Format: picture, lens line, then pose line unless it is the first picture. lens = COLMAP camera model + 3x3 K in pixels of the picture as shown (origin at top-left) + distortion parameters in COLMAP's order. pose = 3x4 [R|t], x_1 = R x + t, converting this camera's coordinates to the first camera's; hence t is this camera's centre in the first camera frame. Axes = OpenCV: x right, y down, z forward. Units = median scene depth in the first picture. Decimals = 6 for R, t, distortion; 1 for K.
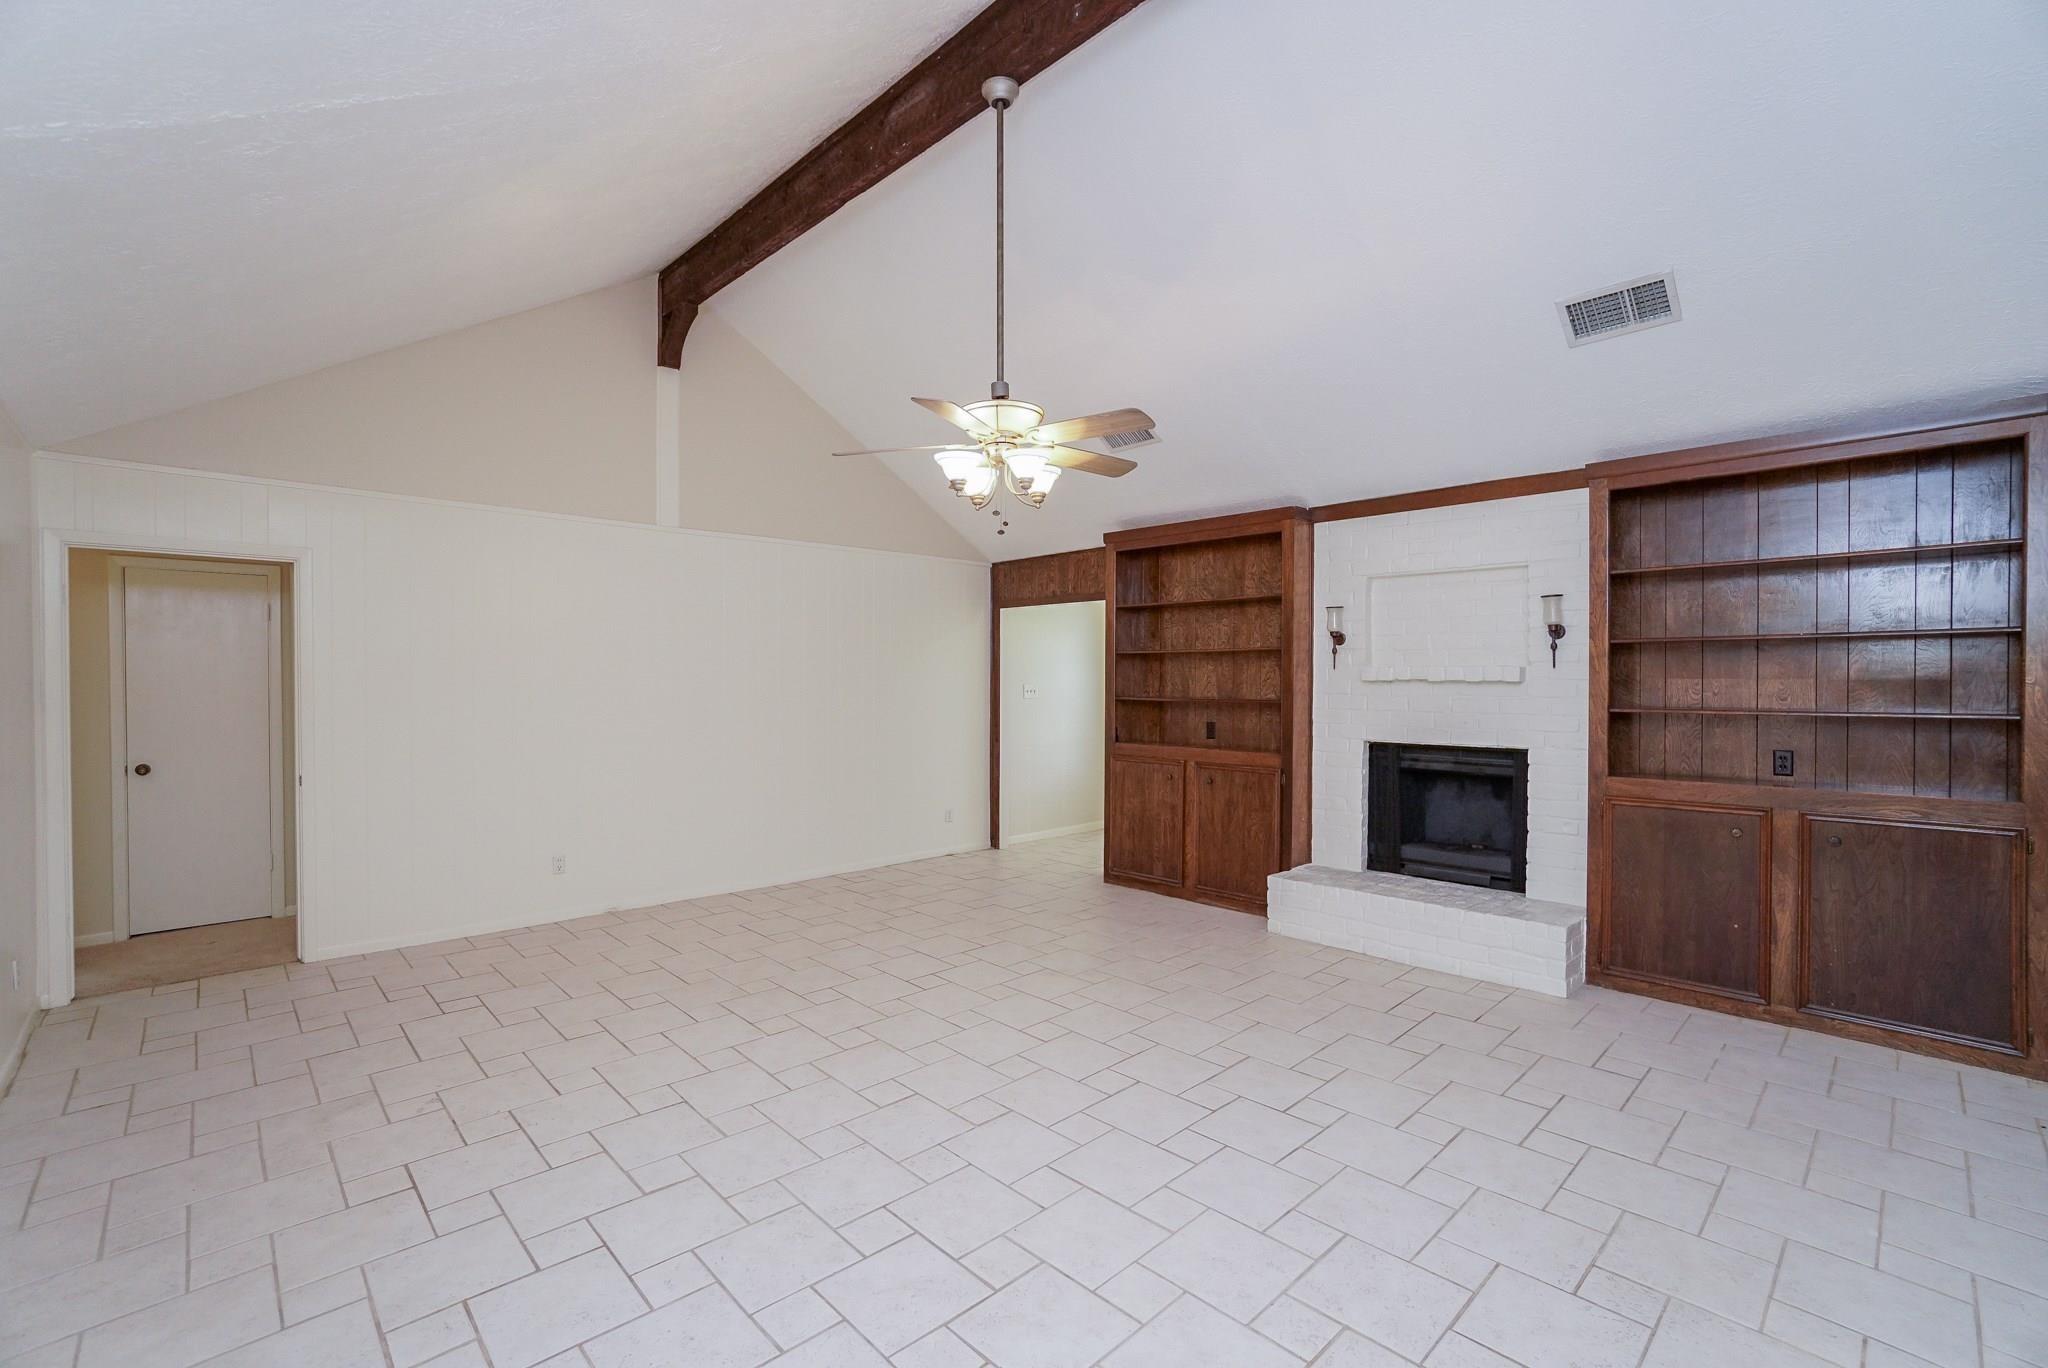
lens RADIAL K [[914.1, 0, 1010.2], [0, 914.1, 685.1], [0, 0, 1]] dist [-0.036778, 0.015514]
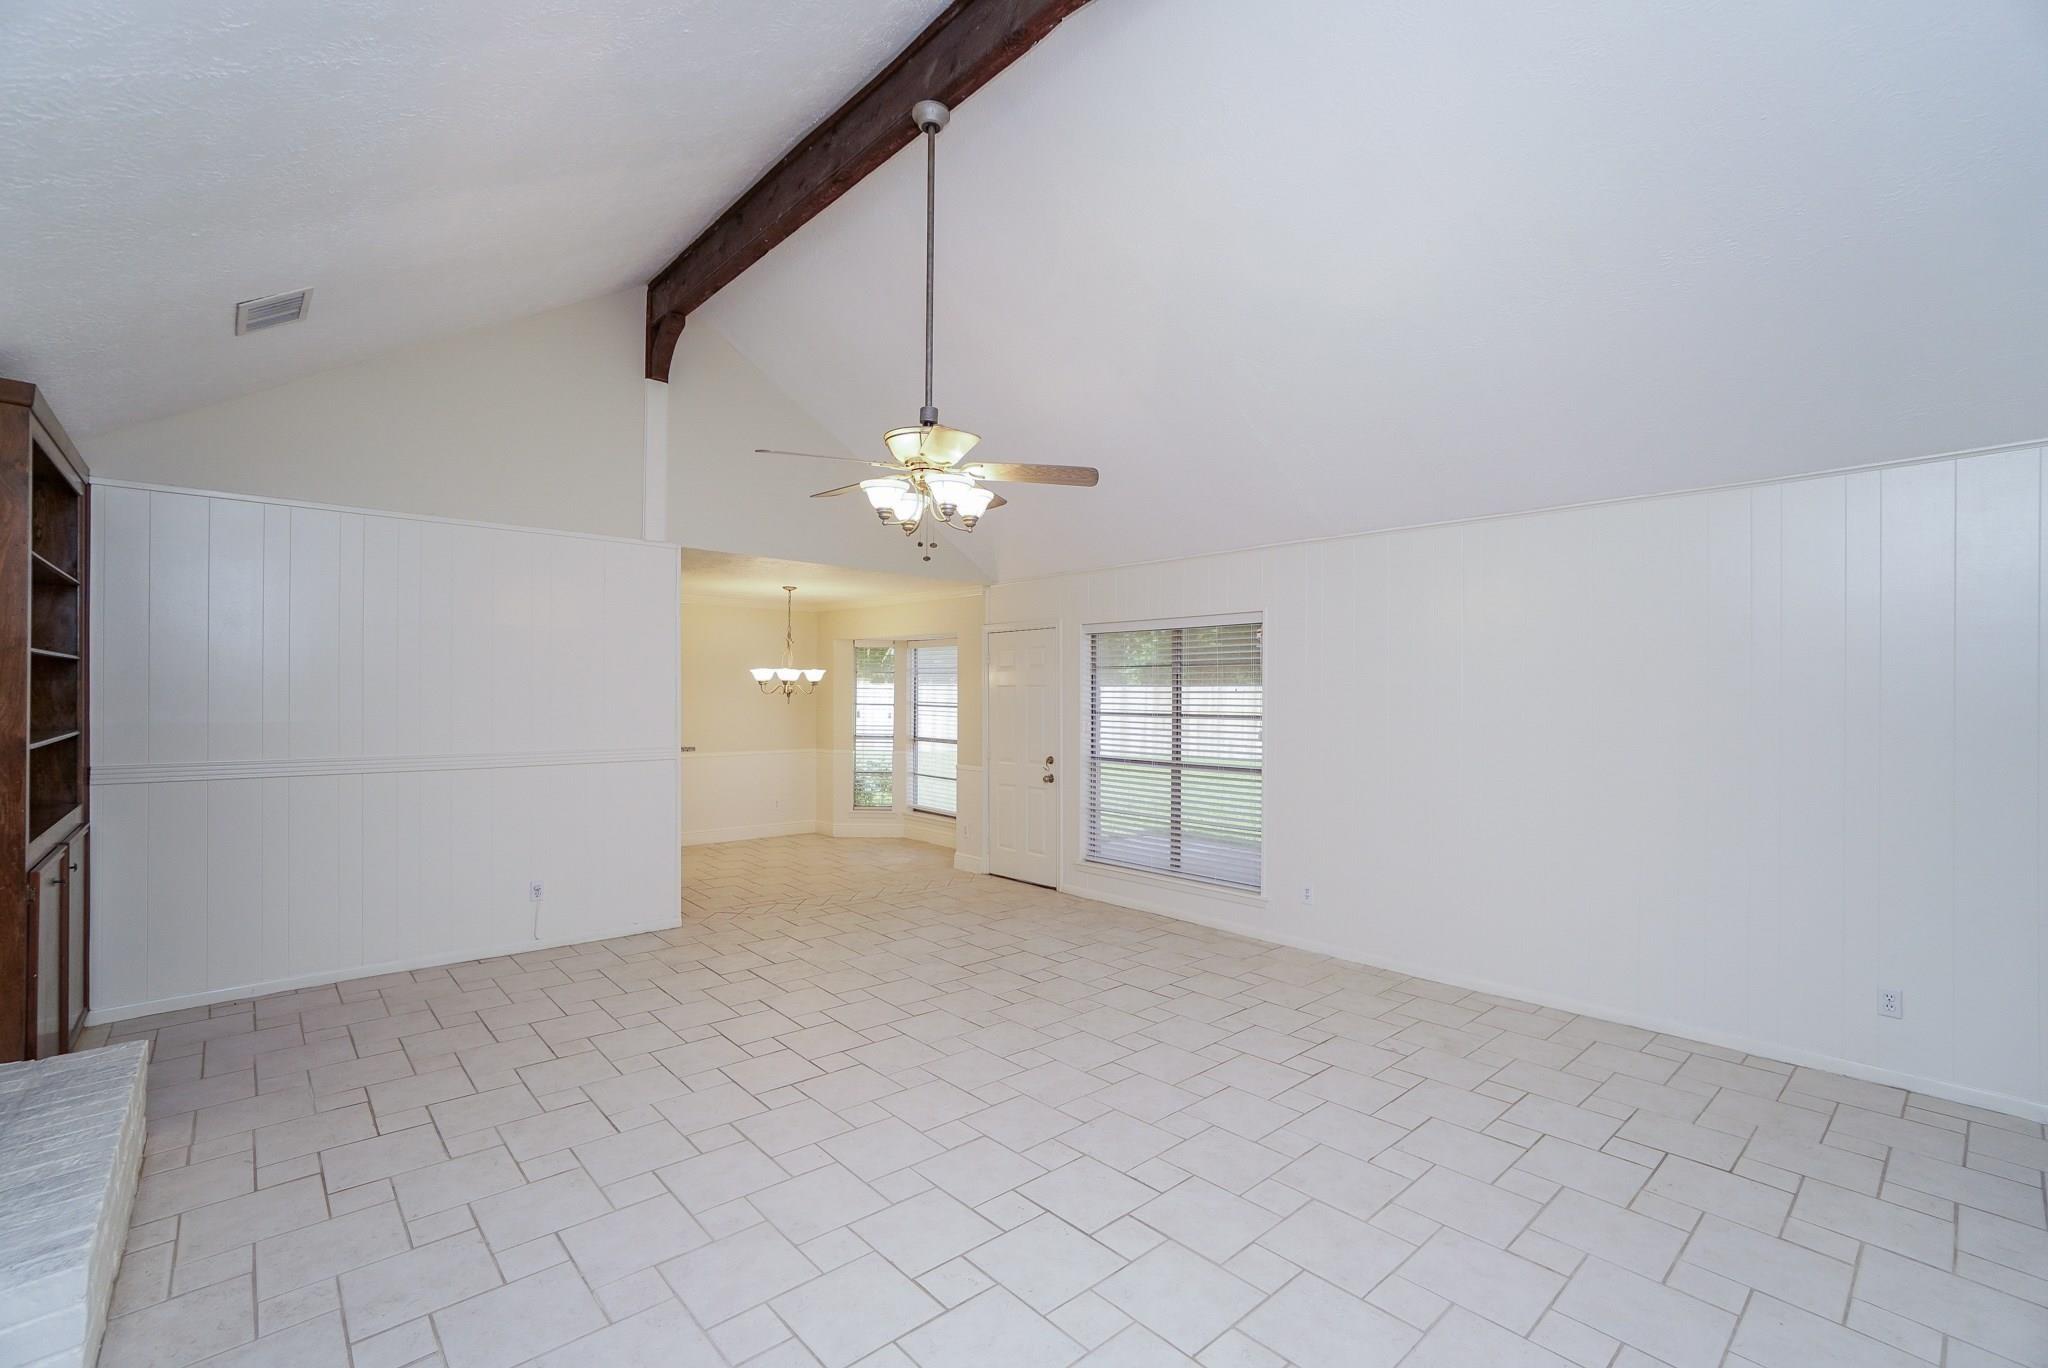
lens RADIAL K [[914.1, 0, 1016.8], [0, 914.1, 698.2], [0, 0, 1]] dist [-0.036778, 0.015514]
pose [[-0.999781, -0.006800, 0.019779, -0.082368], [-0.006627, 0.999939, 0.008810, -0.017015], [-0.019837, 0.008677, -0.999766, 1.280464]]
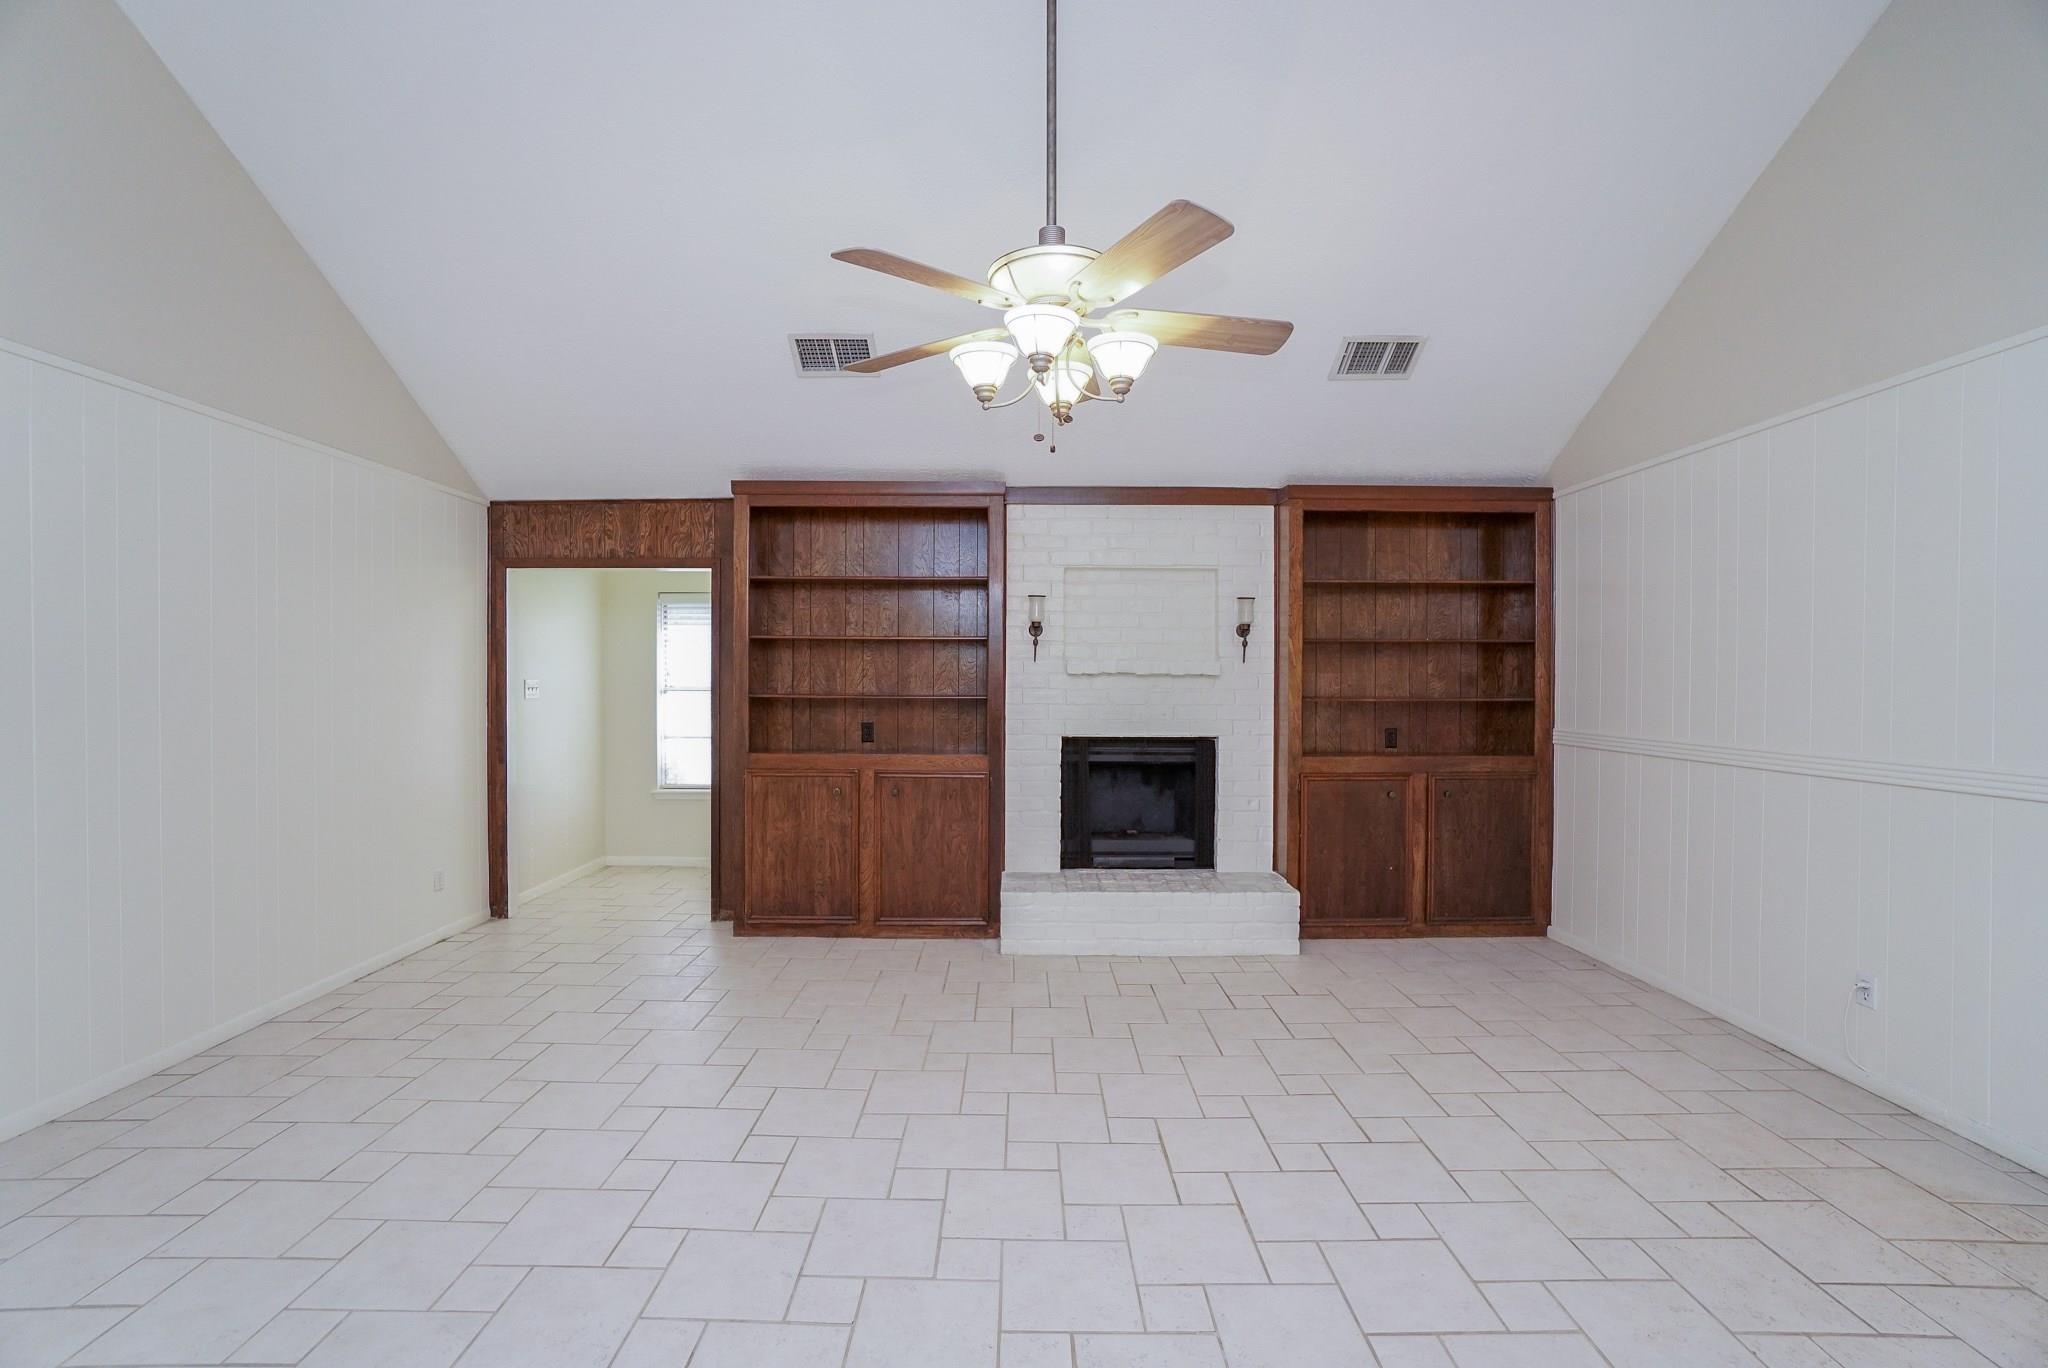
lens RADIAL K [[914.1, 0, 1014.1], [0, 914.1, 686.1], [0, 0, 1]] dist [-0.036778, 0.015514]
pose [[0.686021, -0.008914, 0.727527, -0.339941], [0.002072, 0.999945, 0.010299, -0.002315], [-0.727579, -0.005558, 0.686001, 0.354040]]
